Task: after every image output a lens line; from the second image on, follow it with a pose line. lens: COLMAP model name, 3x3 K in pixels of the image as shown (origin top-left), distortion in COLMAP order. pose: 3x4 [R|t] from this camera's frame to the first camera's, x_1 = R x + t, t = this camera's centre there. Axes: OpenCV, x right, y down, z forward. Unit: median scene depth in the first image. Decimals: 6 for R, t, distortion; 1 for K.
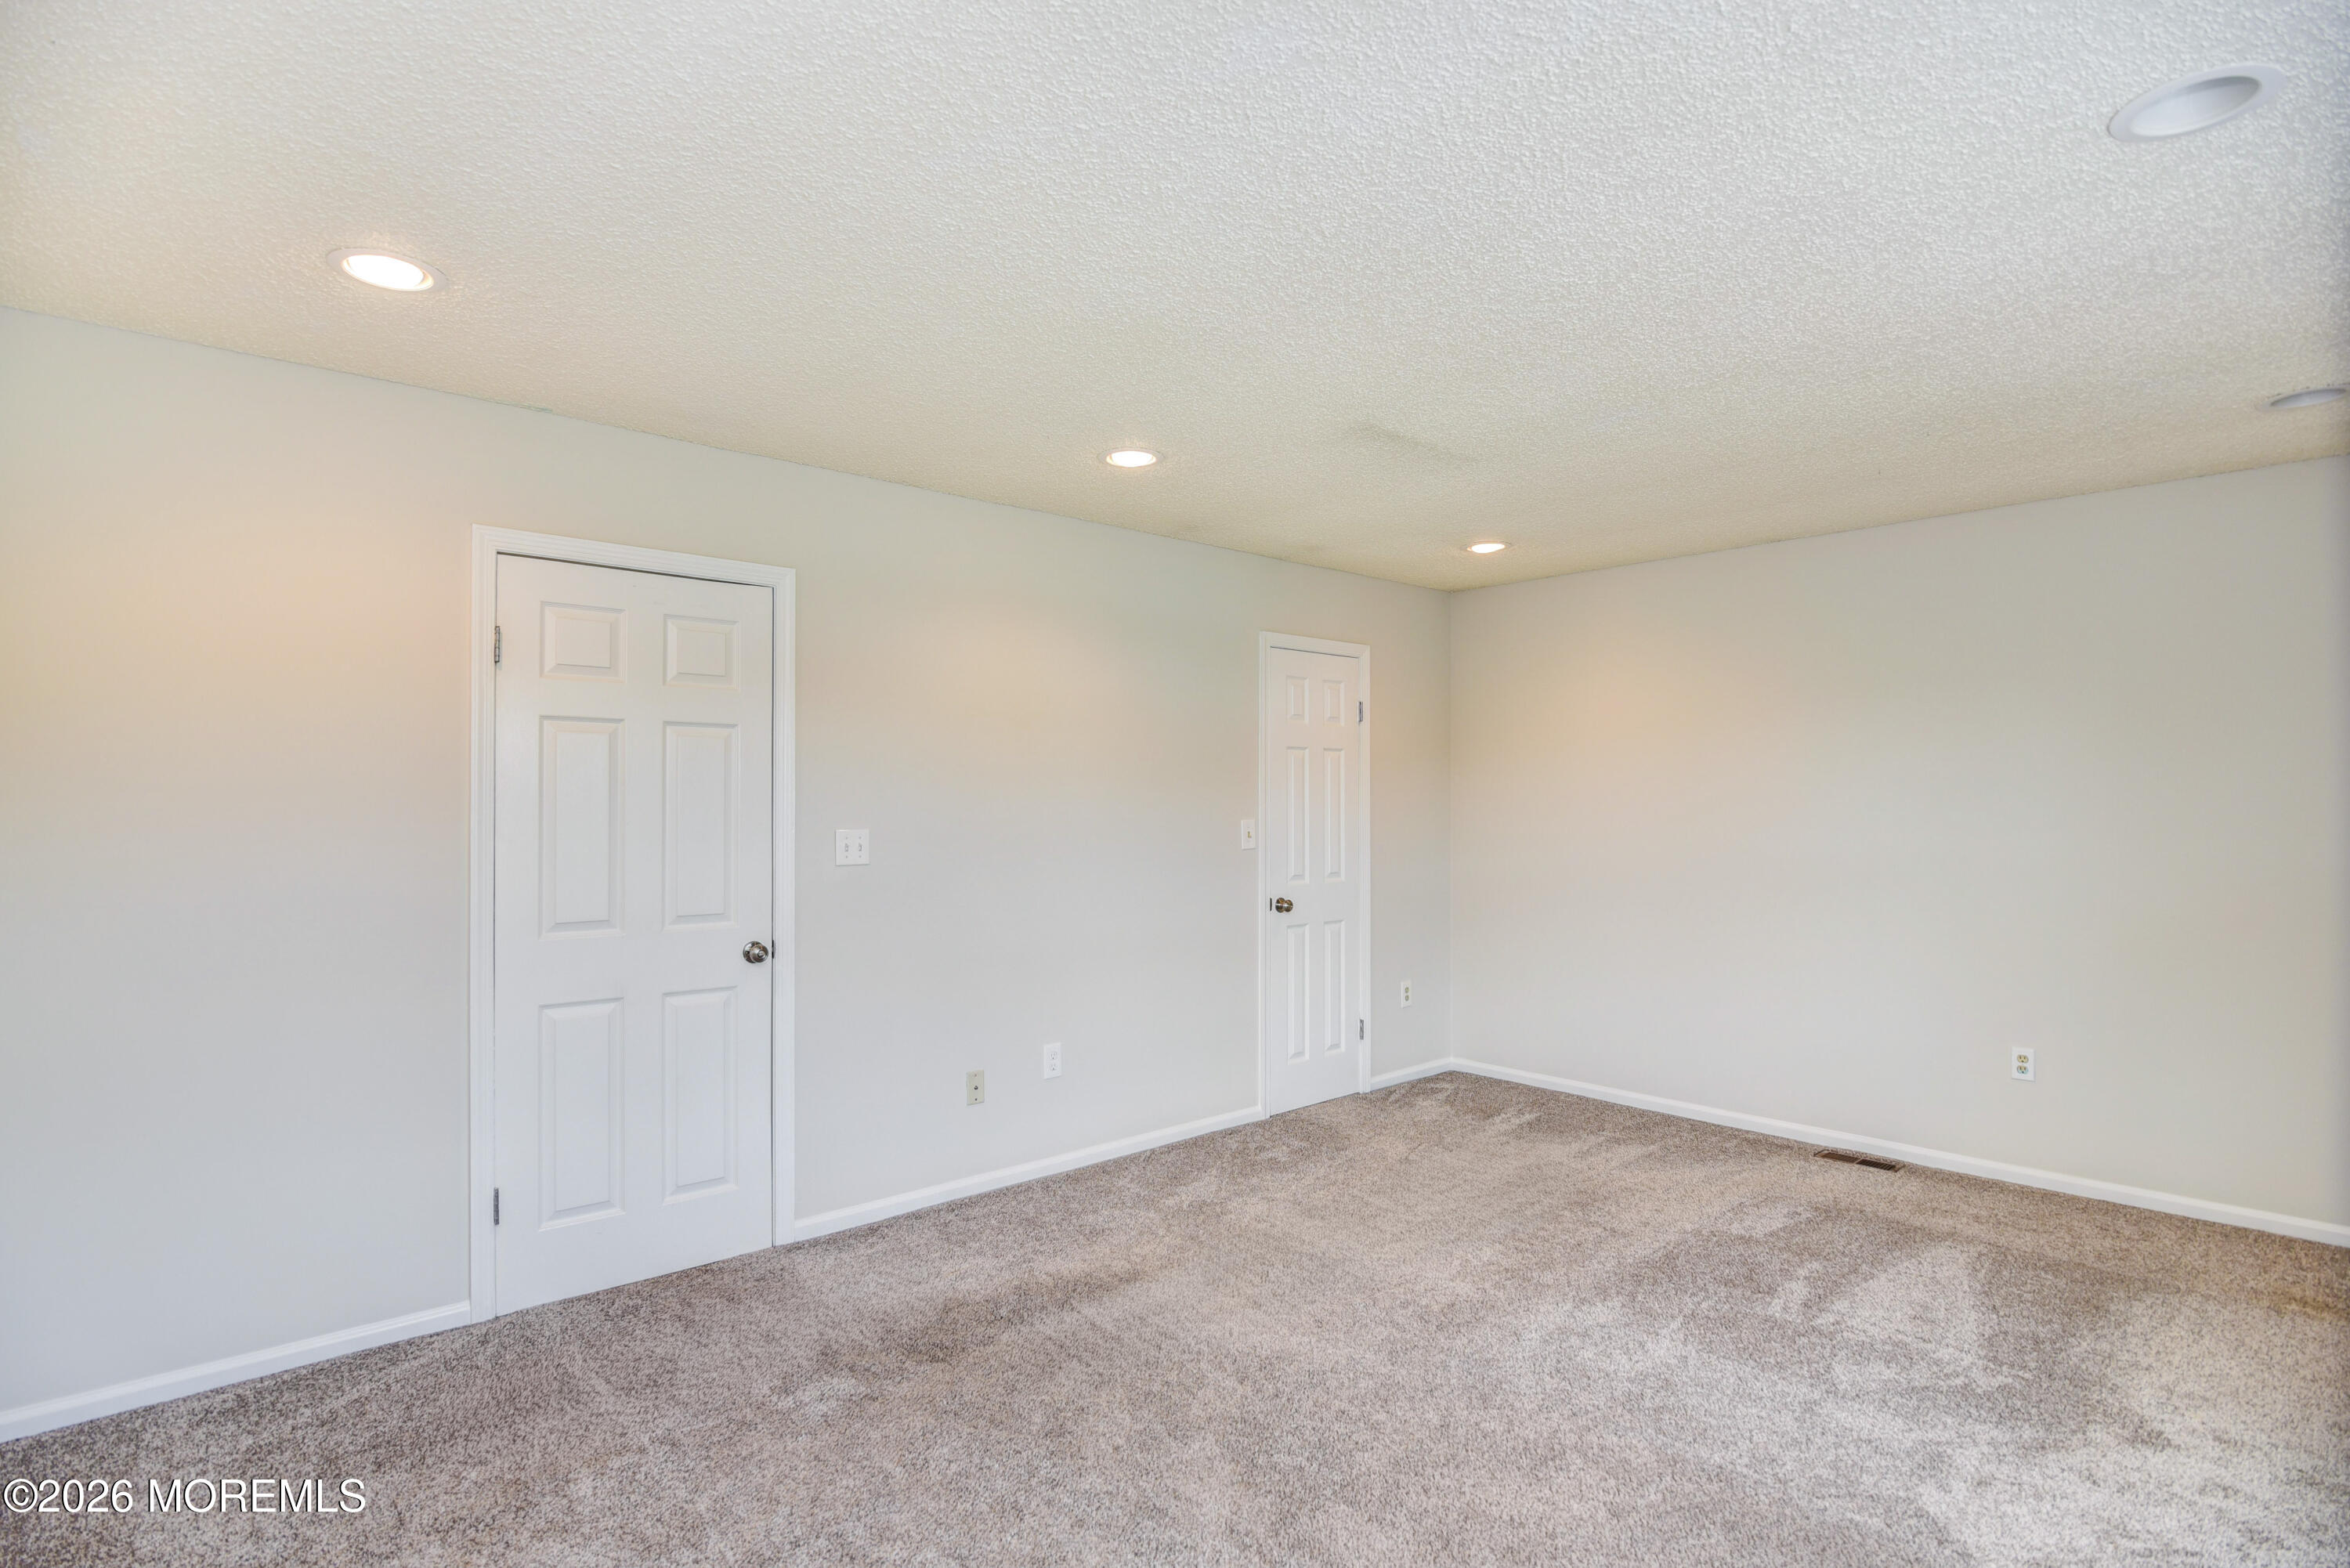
lens RADIAL K [[1156.0, 0, 1175.0], [0, 1156.0, 784.0], [0, 0, 1]] dist [-0.018742, 0.000371]
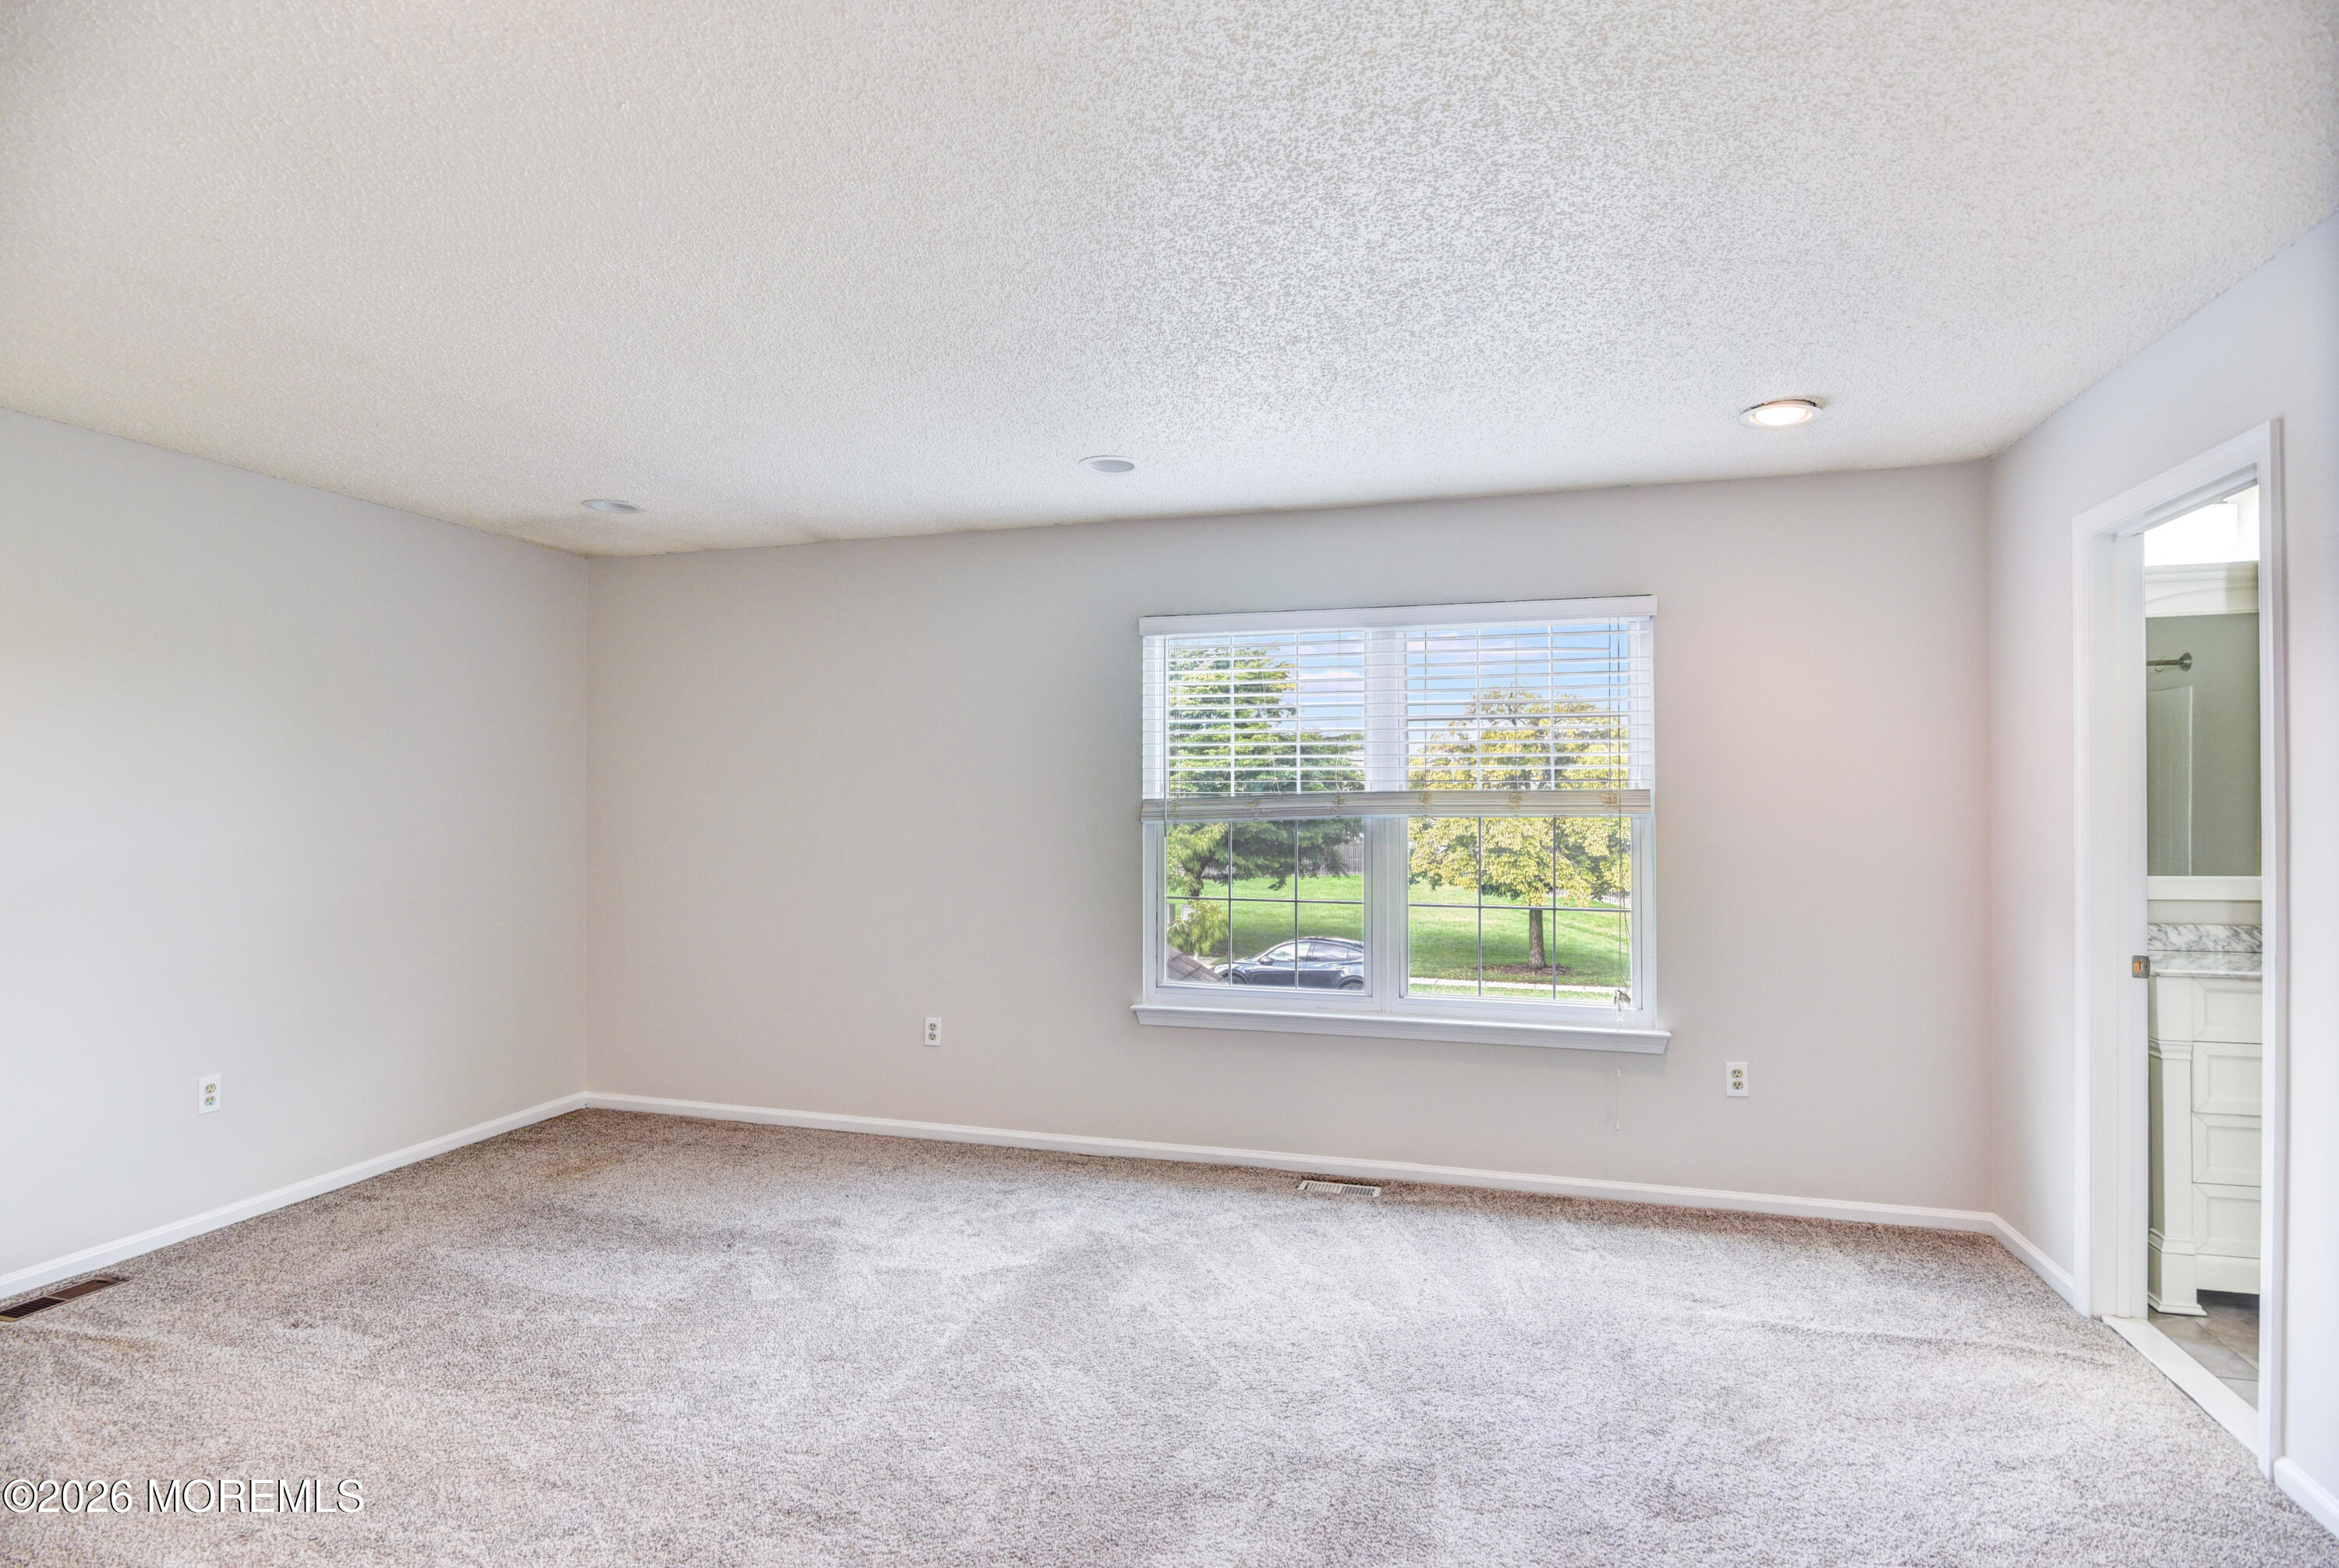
lens RADIAL K [[1150.7, 0, 1169.5], [0, 1150.7, 784.0], [0, 0, 1]] dist [-0.018742, 0.000371]
pose [[-0.504942, 0.004837, 0.863140, -0.518705], [-0.010594, 0.999874, -0.011801, 0.006537], [-0.863088, -0.015103, -0.504827, 1.041750]]
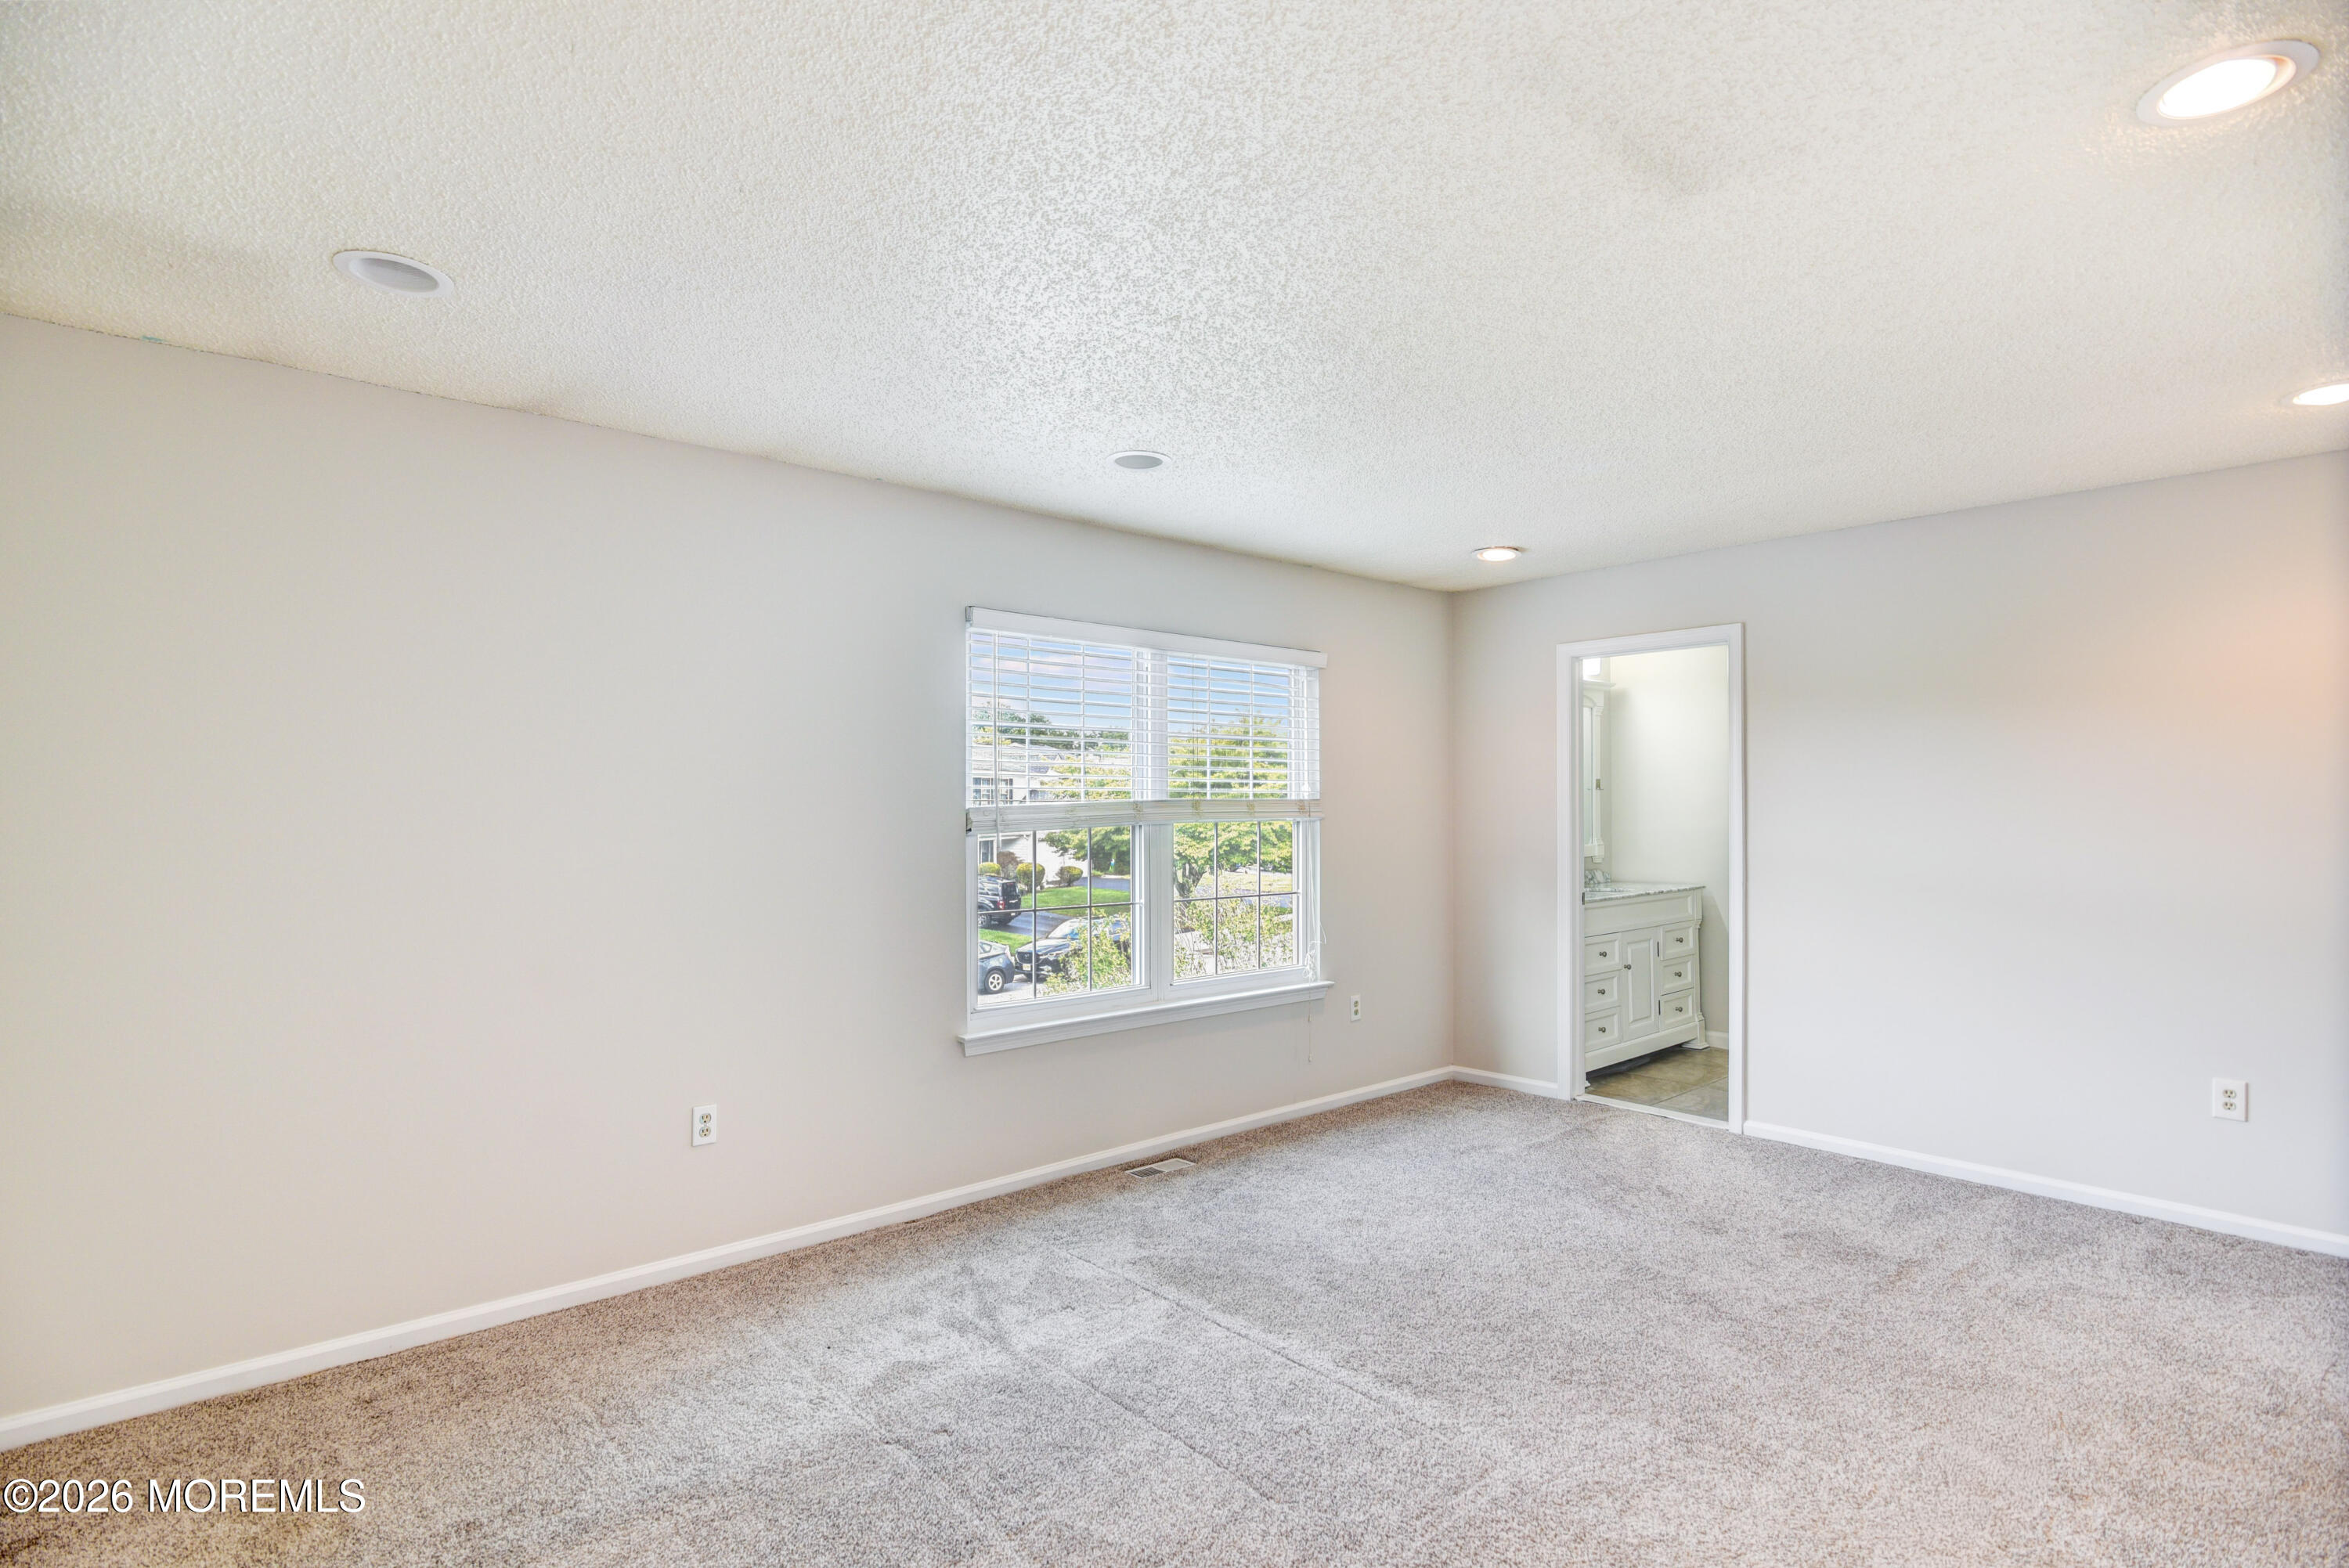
lens RADIAL K [[1148.2, 0, 1174.5], [0, 1148.2, 818.3], [0, 0, 1]] dist [-0.016404, 0.000109]
pose [[-0.998994, -0.005284, 0.044537, 0.401640], [-0.005333, 0.999985, -0.000982, 0.020431], [-0.044531, -0.001218, -0.999007, 1.595626]]
